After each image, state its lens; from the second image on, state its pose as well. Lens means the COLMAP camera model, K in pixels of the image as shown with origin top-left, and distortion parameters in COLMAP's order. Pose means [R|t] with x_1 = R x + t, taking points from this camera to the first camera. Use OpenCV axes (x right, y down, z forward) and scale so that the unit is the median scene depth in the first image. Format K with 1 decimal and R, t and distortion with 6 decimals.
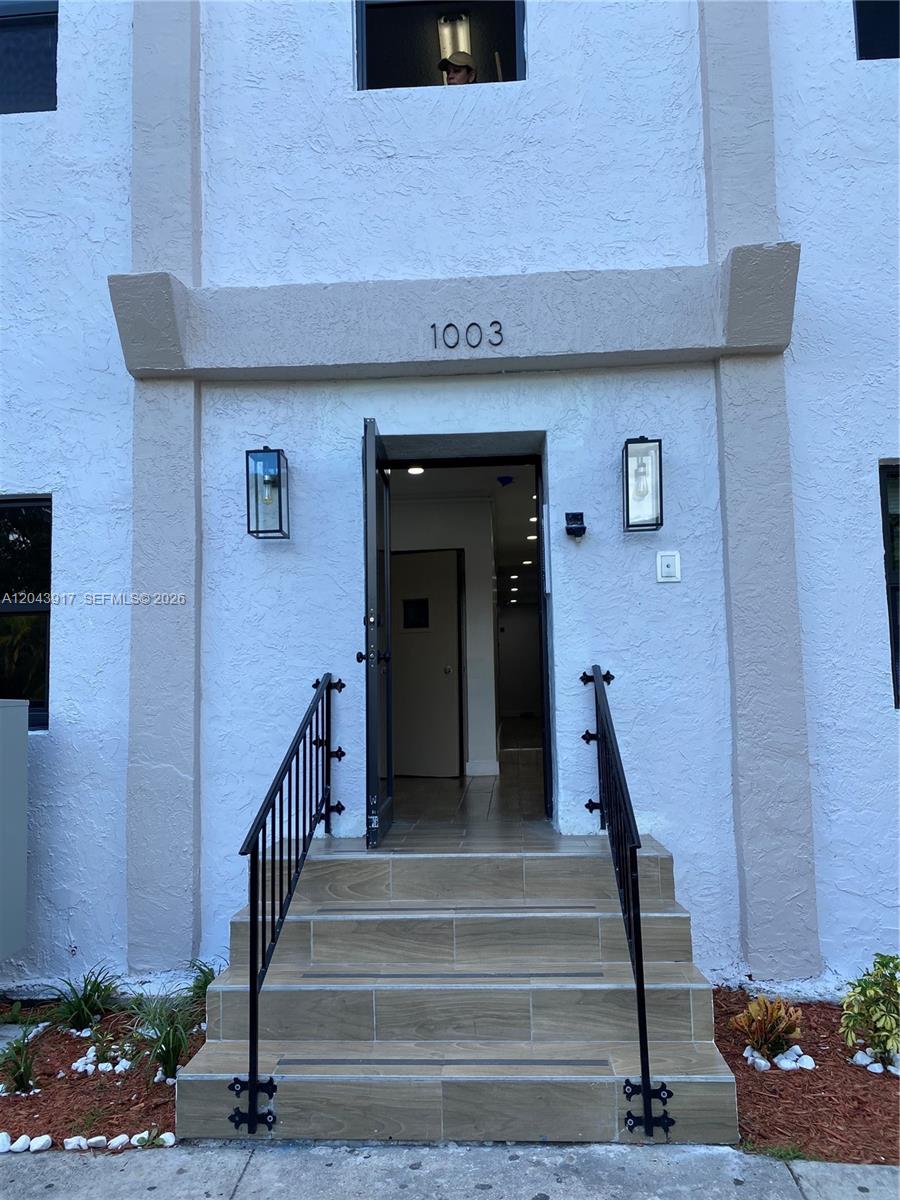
lens RADIAL K [[920.0, 0, 449.0], [0, 920.0, 612.3], [0, 0, 1]] dist [0.010954, -0.003918]
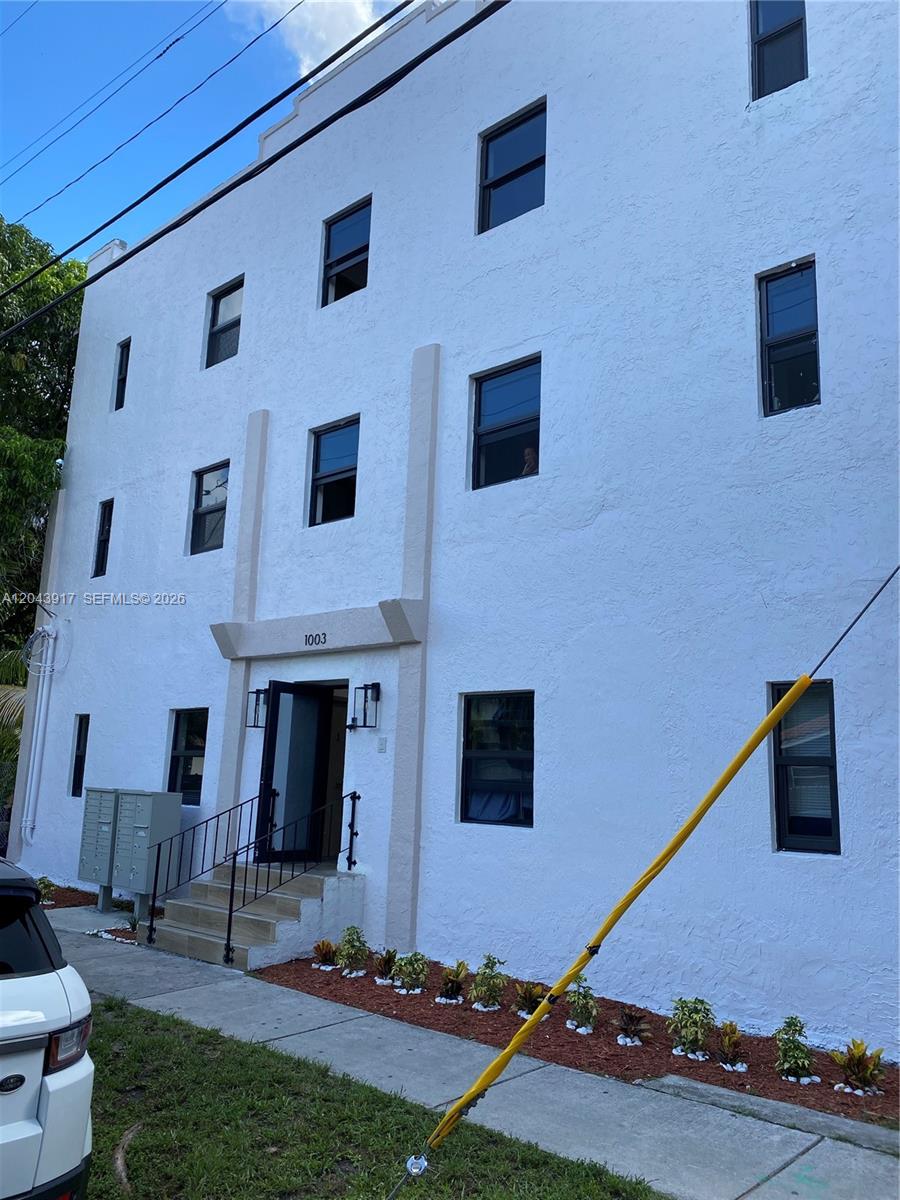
lens RADIAL K [[920.0, 0, 455.1], [0, 920.0, 594.3], [0, 0, 1]] dist [0.010954, -0.003918]
pose [[0.792934, -0.072234, -0.605011, 1.658177], [-0.005418, 0.992073, -0.125548, -0.127652], [0.609284, 0.102829, 0.786256, -0.579310]]
